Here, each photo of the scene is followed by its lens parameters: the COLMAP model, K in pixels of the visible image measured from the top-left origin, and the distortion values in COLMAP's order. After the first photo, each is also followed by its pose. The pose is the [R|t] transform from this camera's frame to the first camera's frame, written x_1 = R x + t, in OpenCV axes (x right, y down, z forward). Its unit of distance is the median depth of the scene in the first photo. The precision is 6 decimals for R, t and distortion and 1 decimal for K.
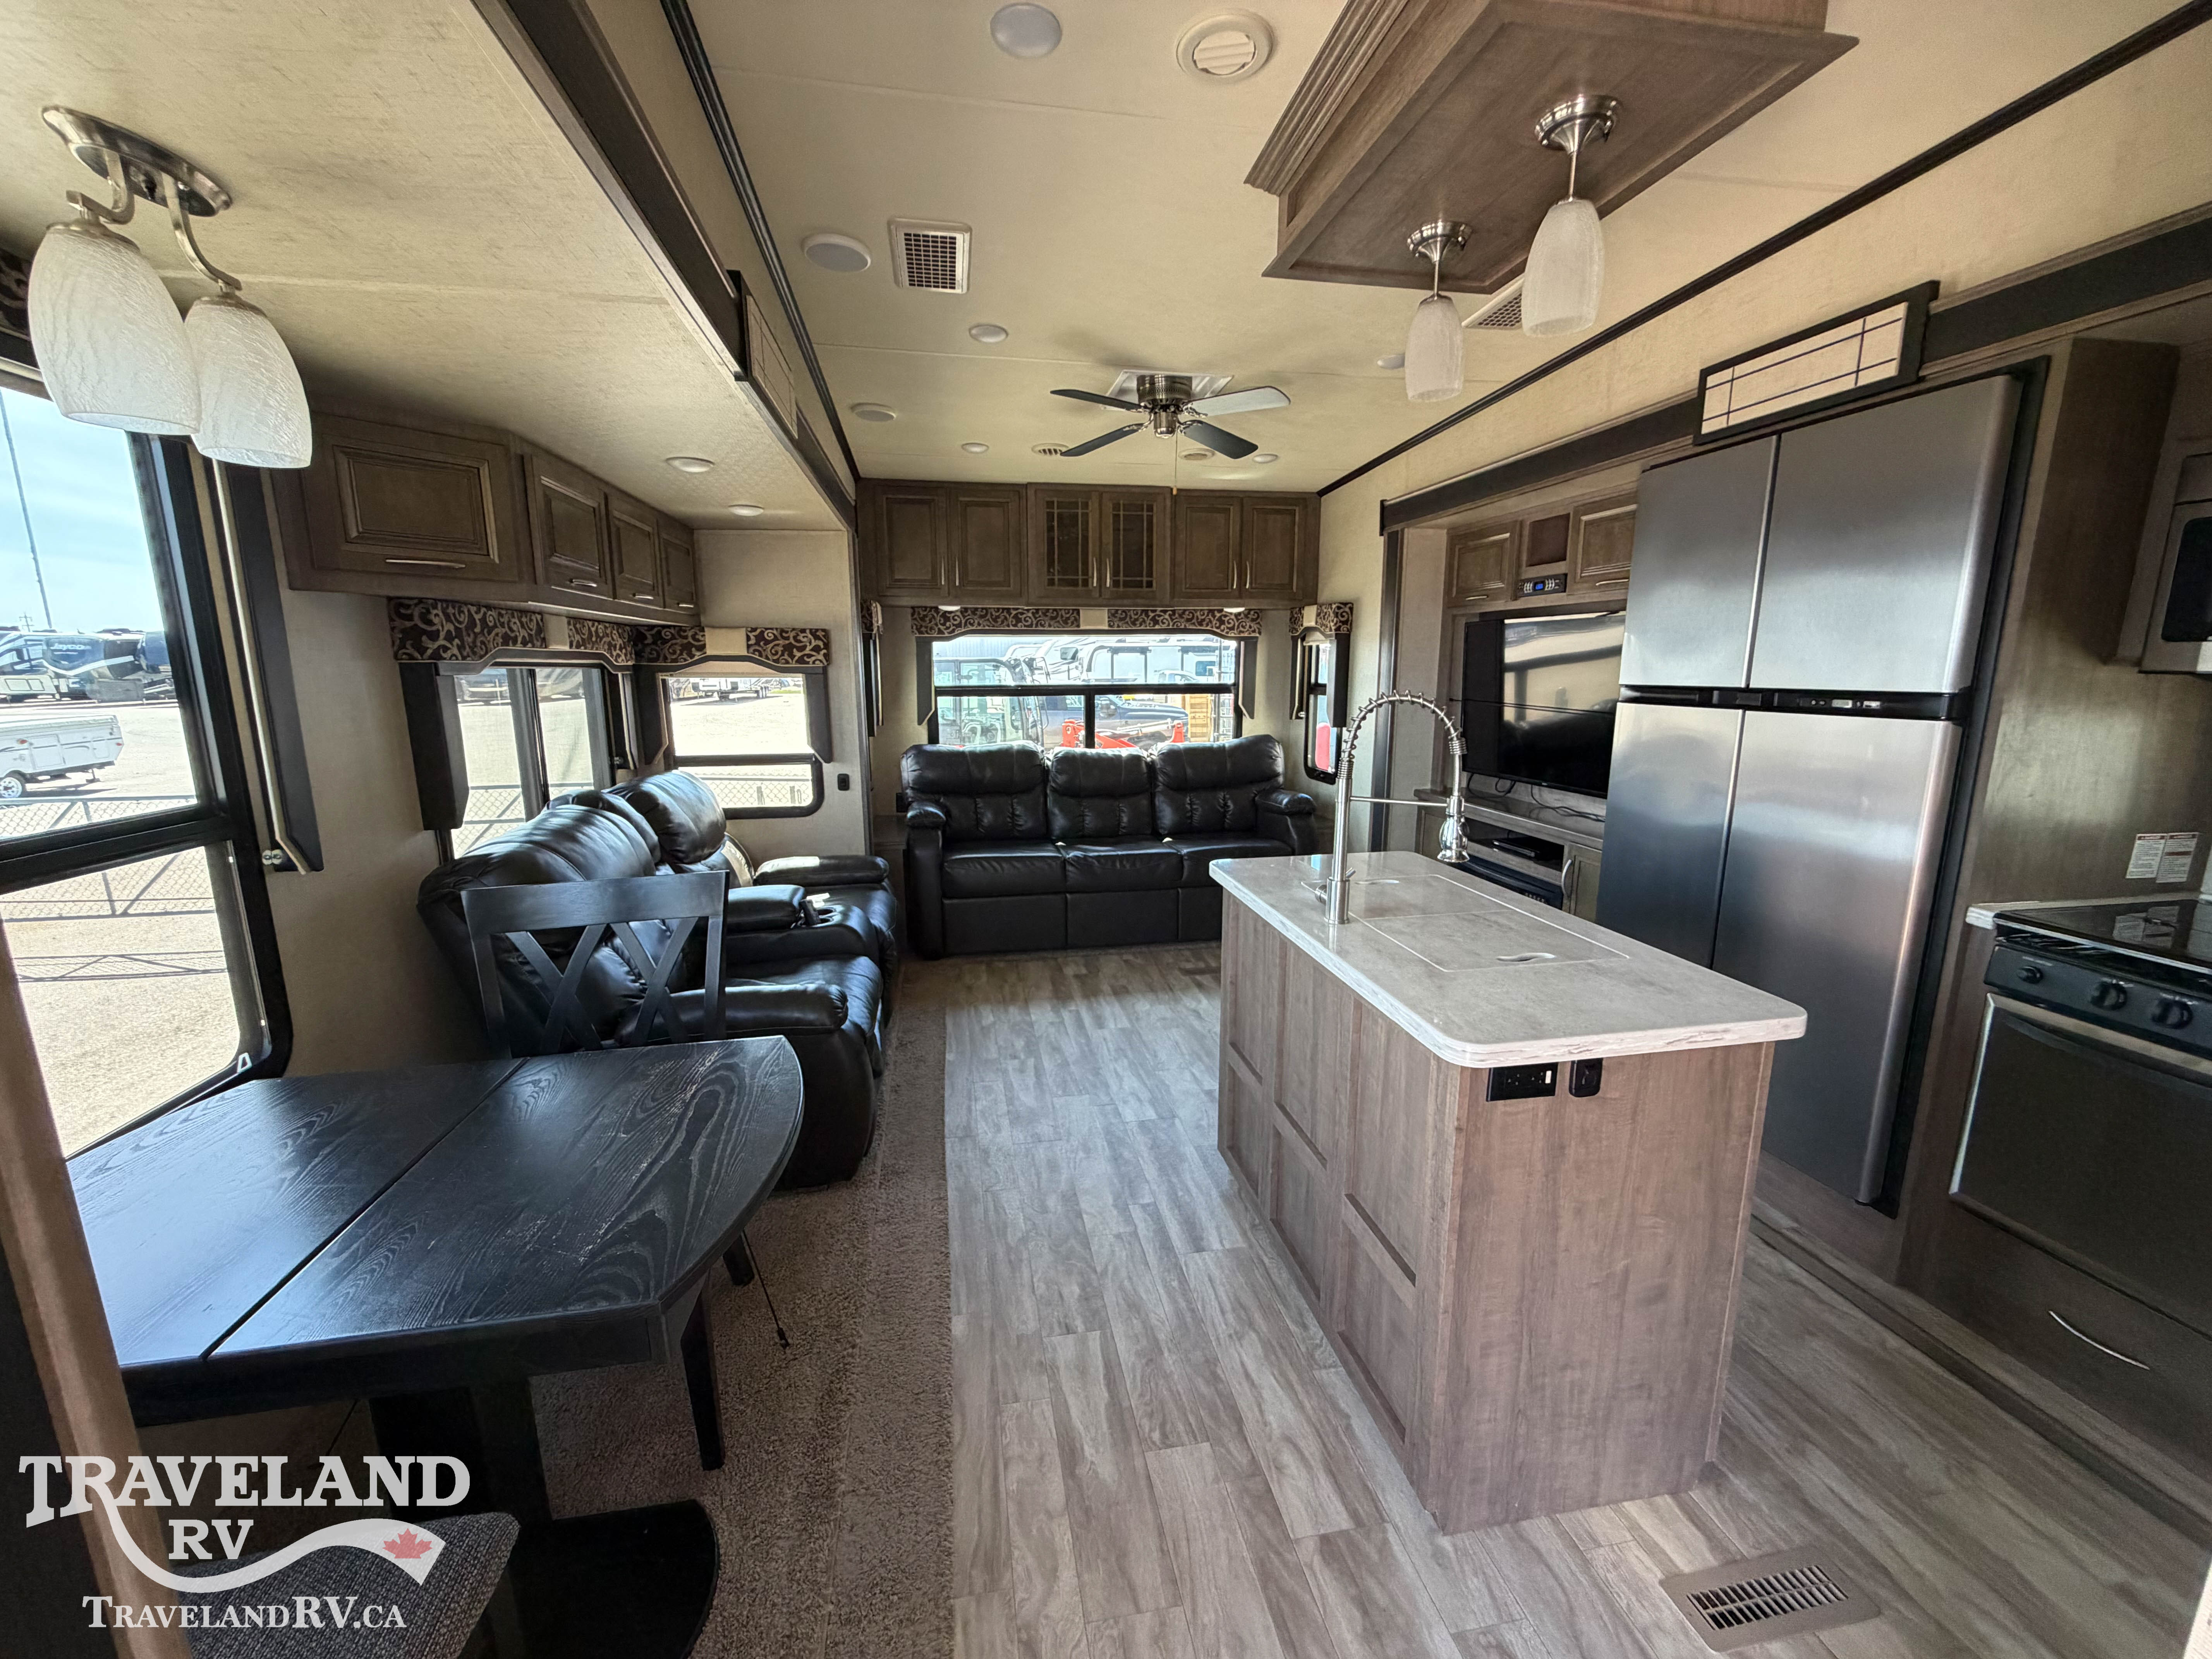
lens RADIAL K [[877.4, 0, 1101.9], [0, 877.4, 826.9], [0, 0, 1]] dist [-0.001263, -0.000216]
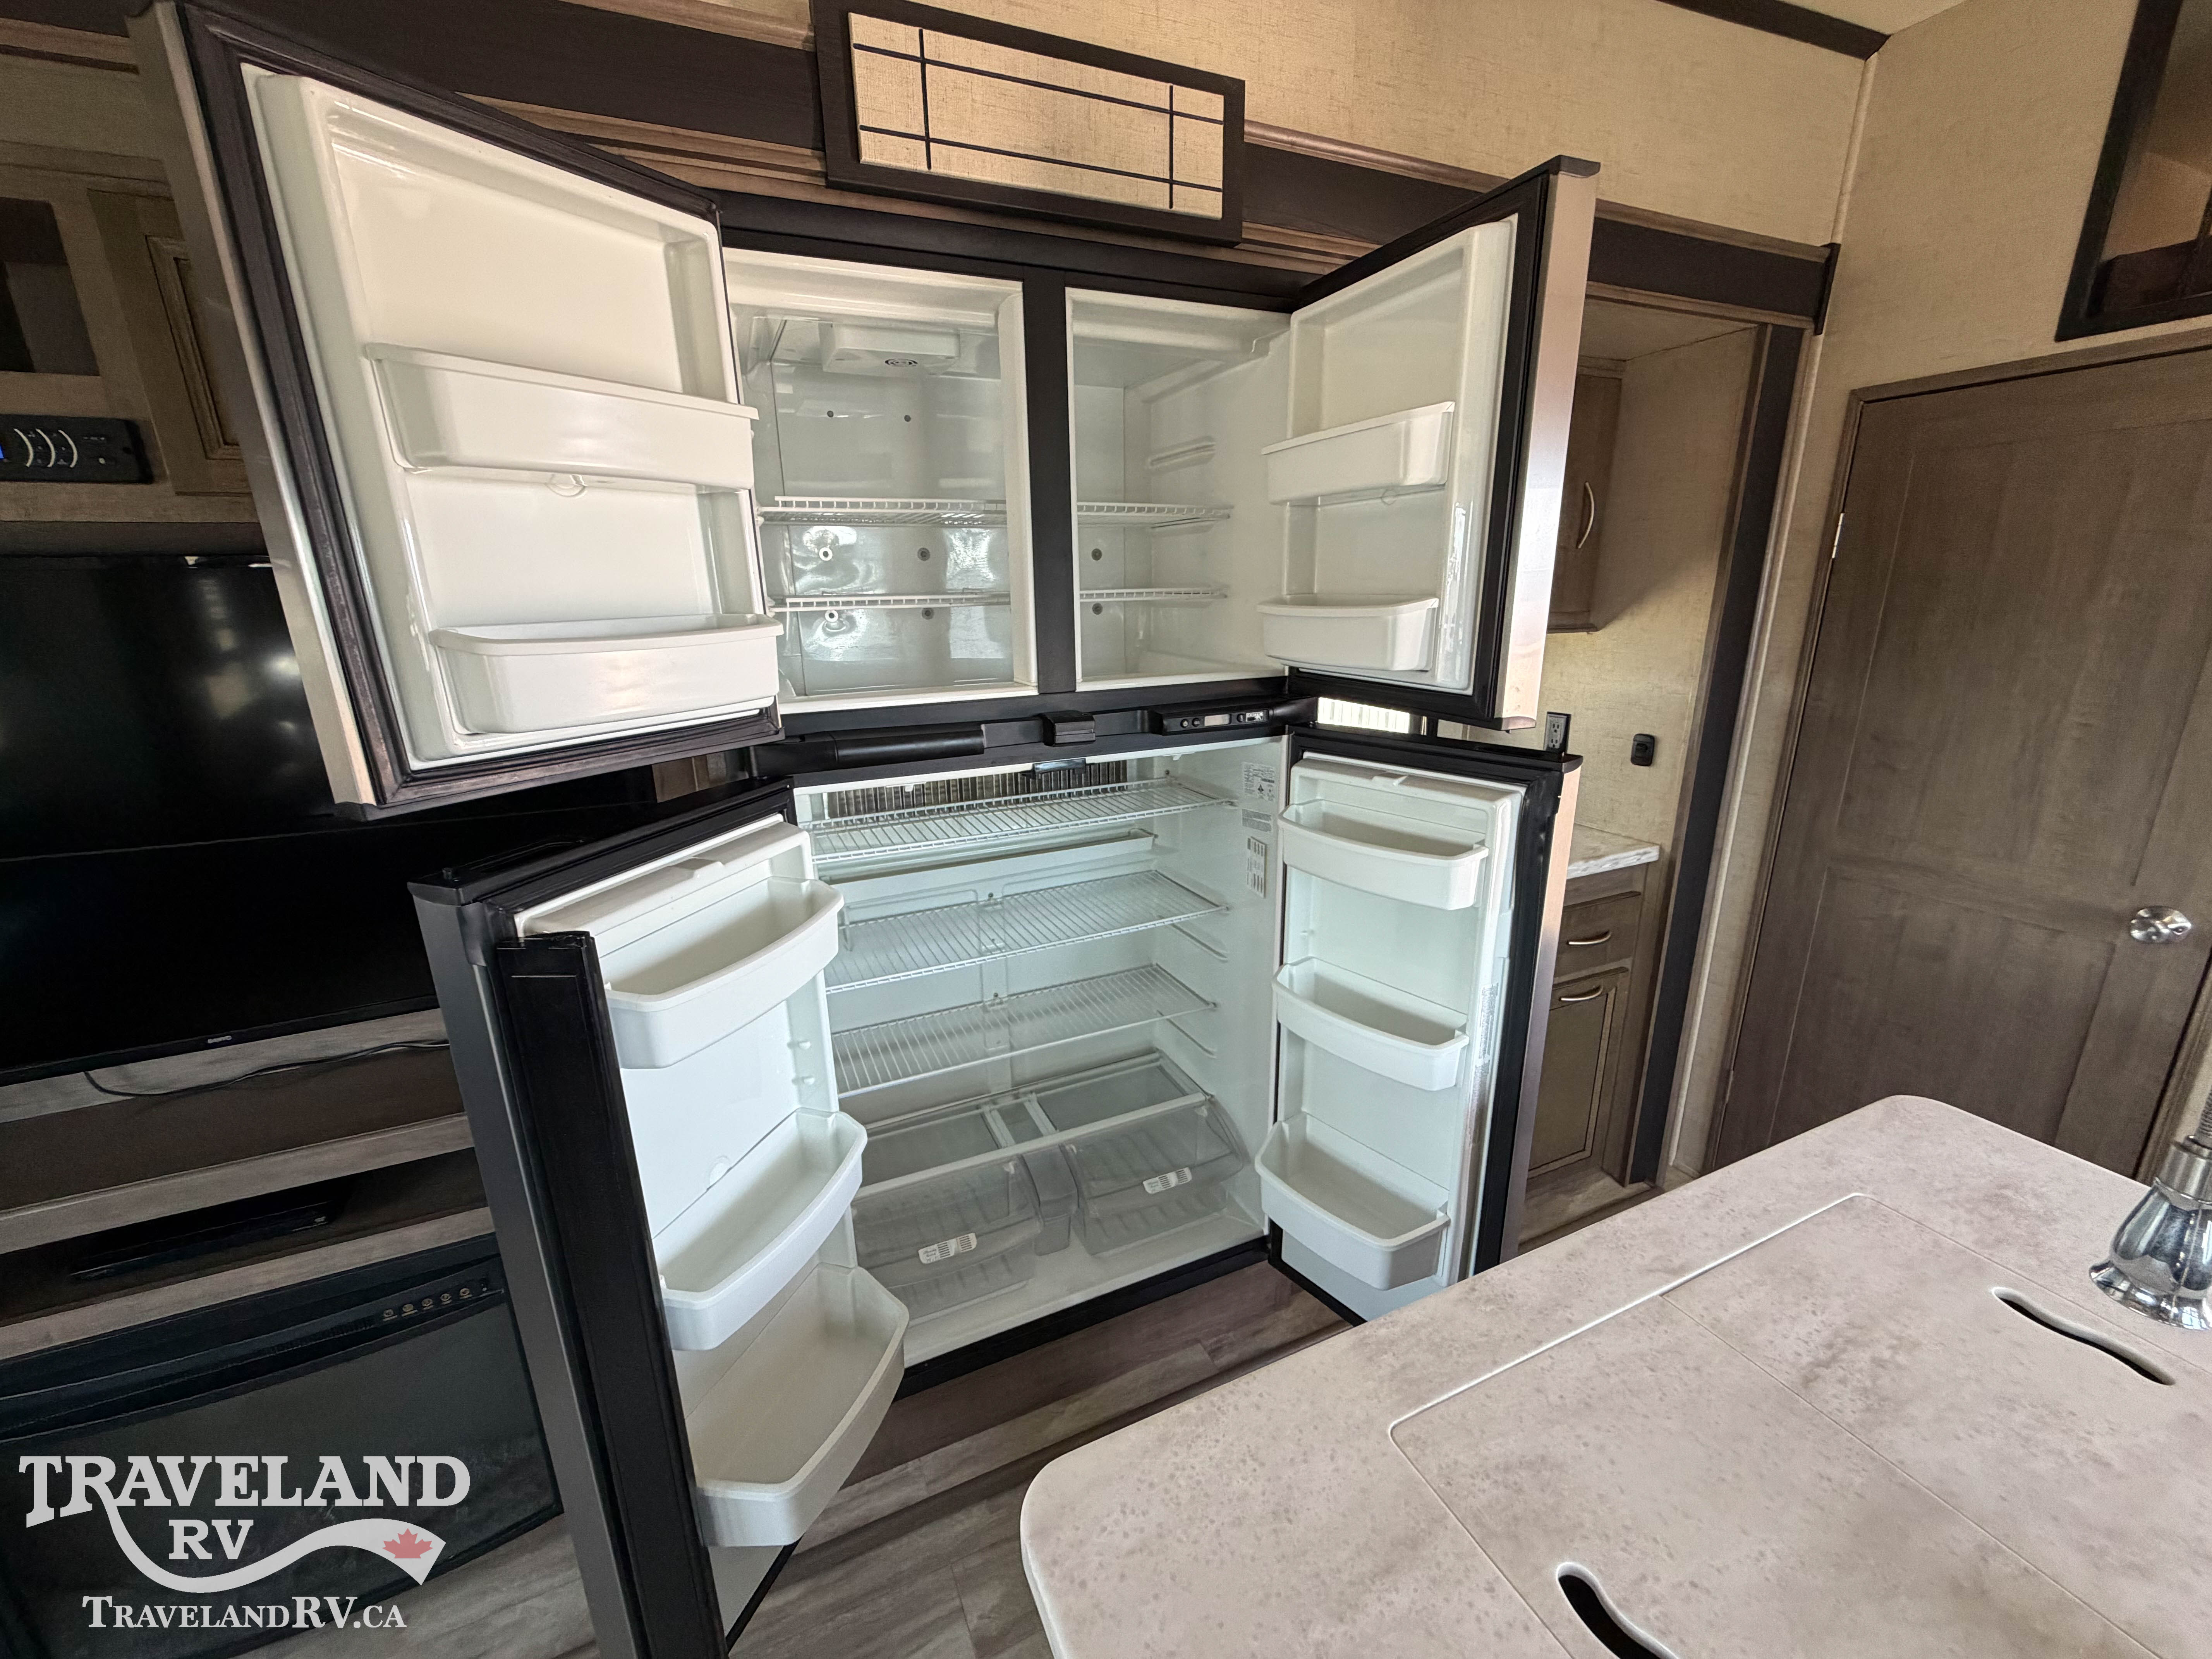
lens RADIAL K [[881.5, 0, 1106.0], [0, 881.5, 829.5], [0, 0, 1]] dist [0.000056, 0.000080]
pose [[-0.239639, -0.252332, 0.937498, 0.131069], [0.199124, 0.932331, 0.301841, -0.202514], [-0.950222, 0.259011, -0.173178, 0.862994]]
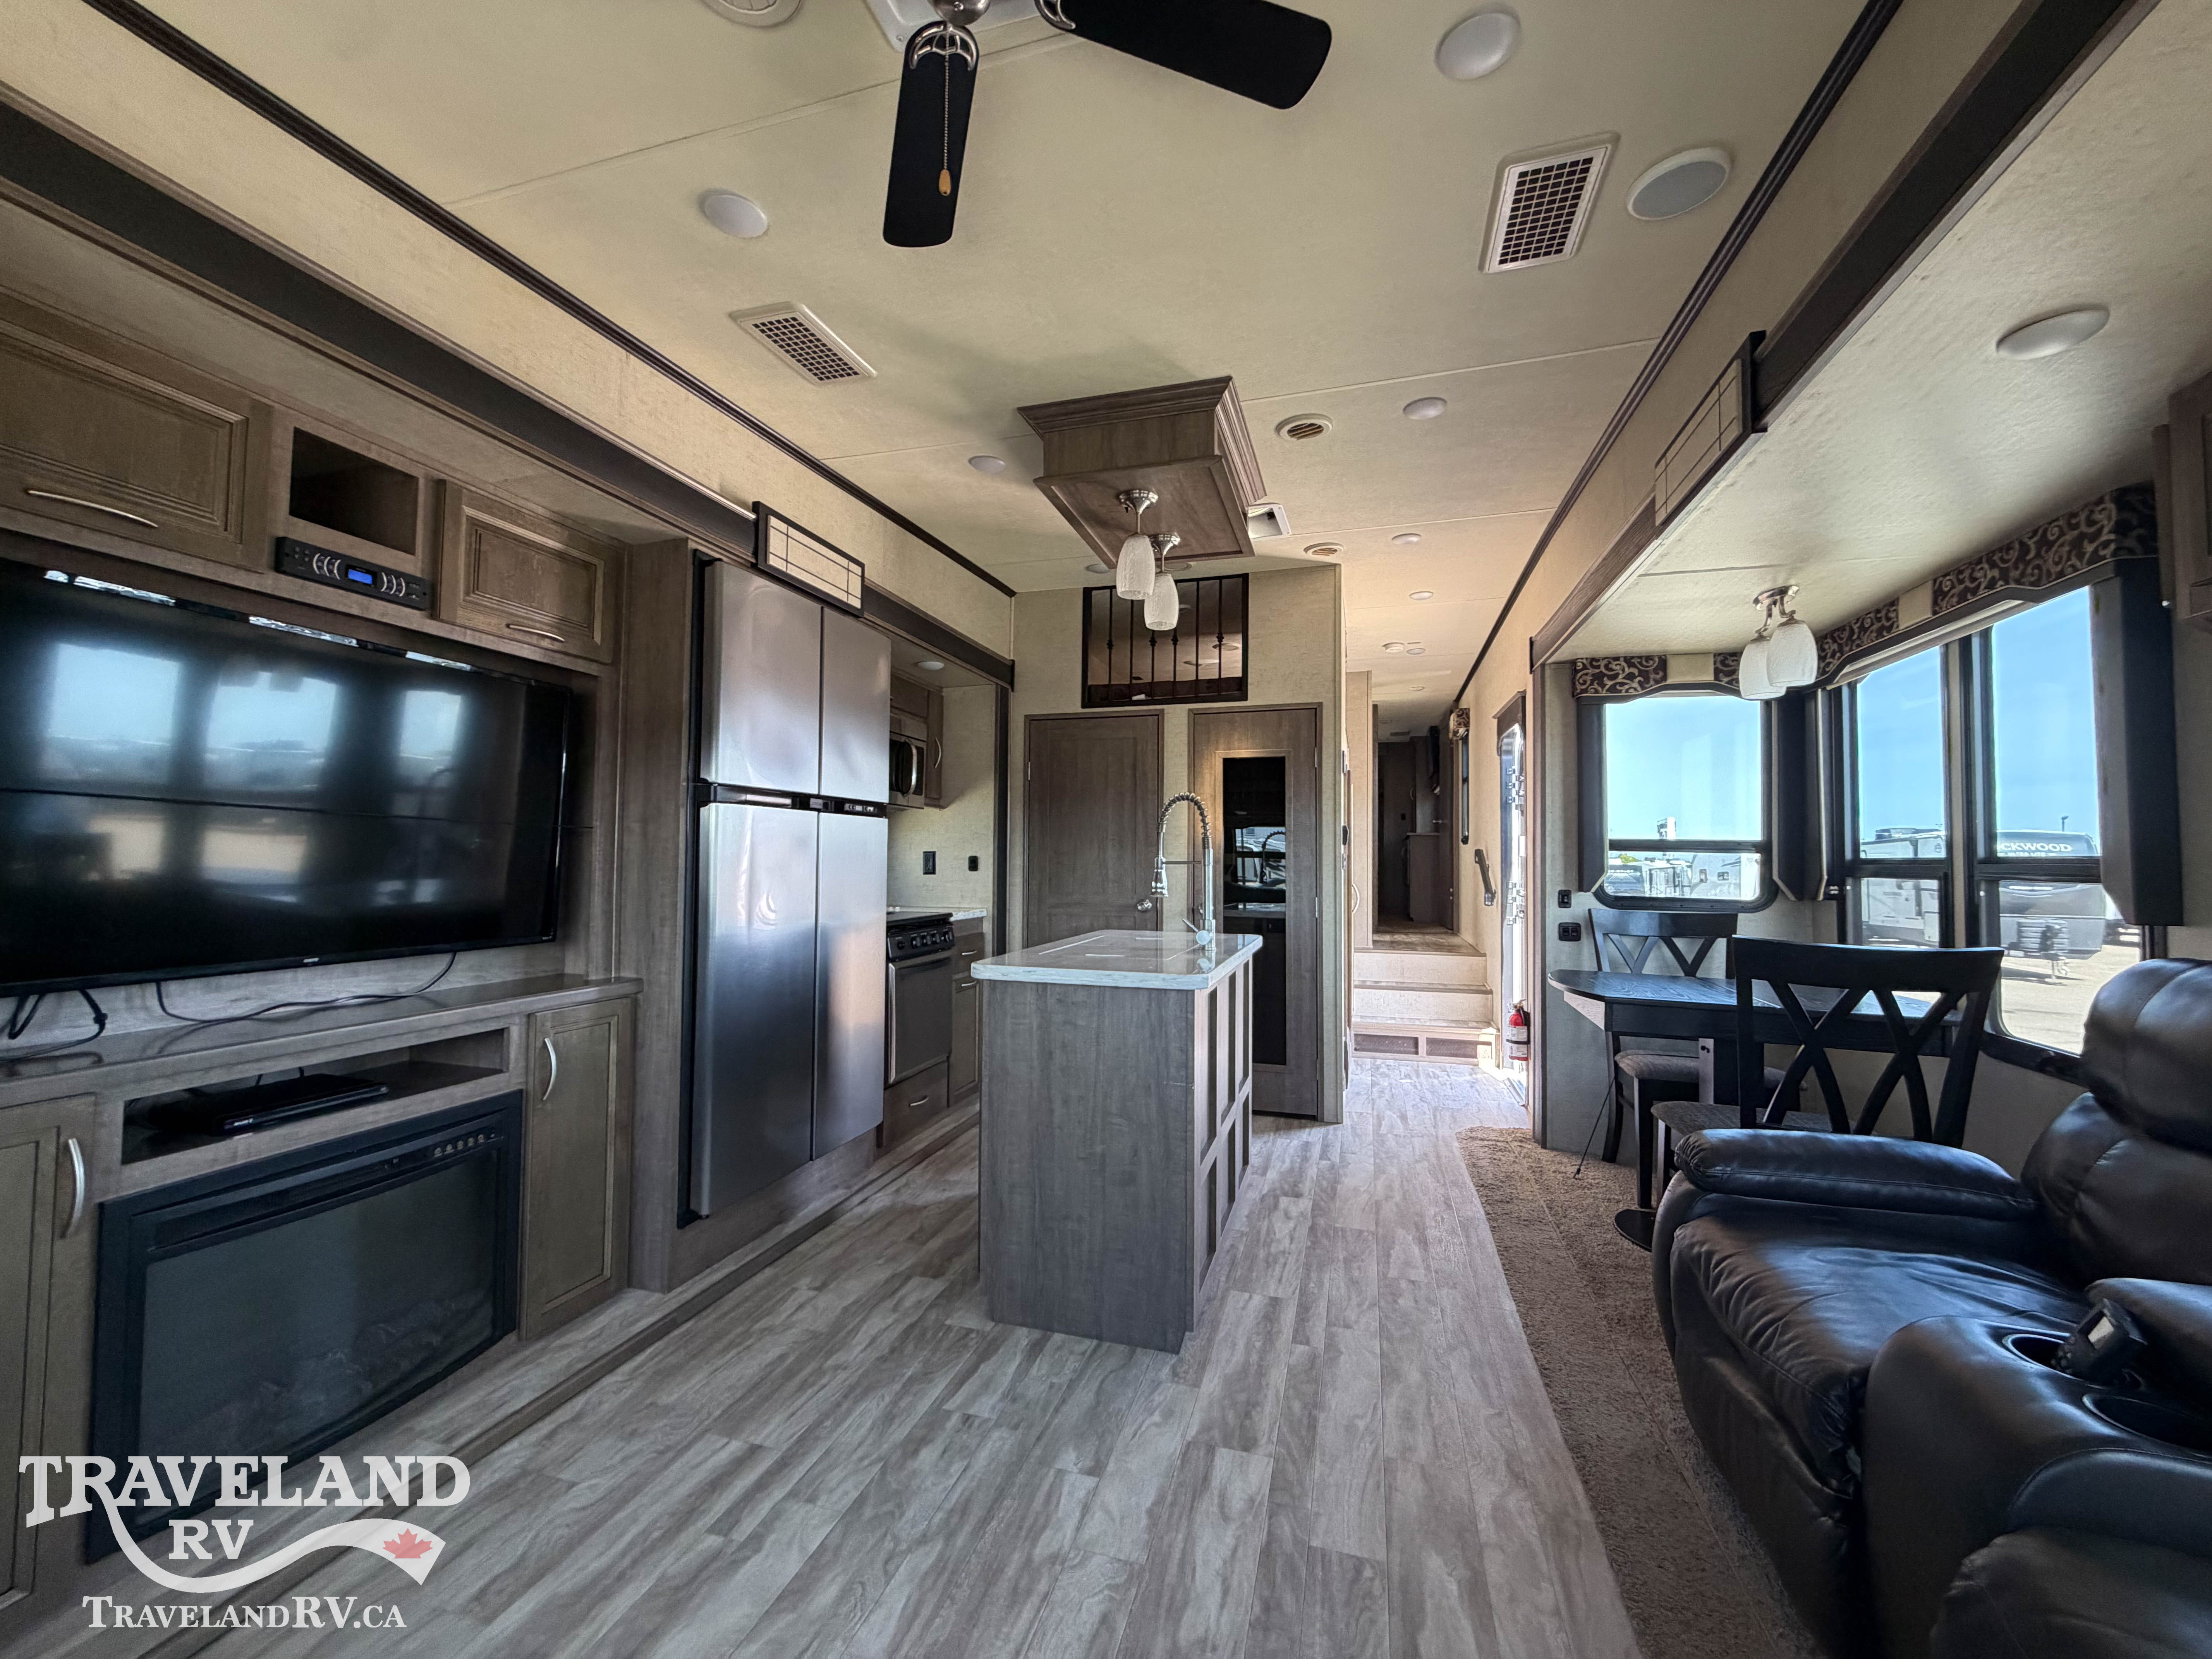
lens RADIAL K [[877.4, 0, 1101.9], [0, 877.4, 826.9], [0, 0, 1]] dist [-0.001263, -0.000216]
pose [[-0.891710, 0.012372, 0.452438, -0.149159], [0.077085, 0.989173, 0.124879, -0.186563], [-0.445994, 0.146233, -0.883009, 1.511089]]
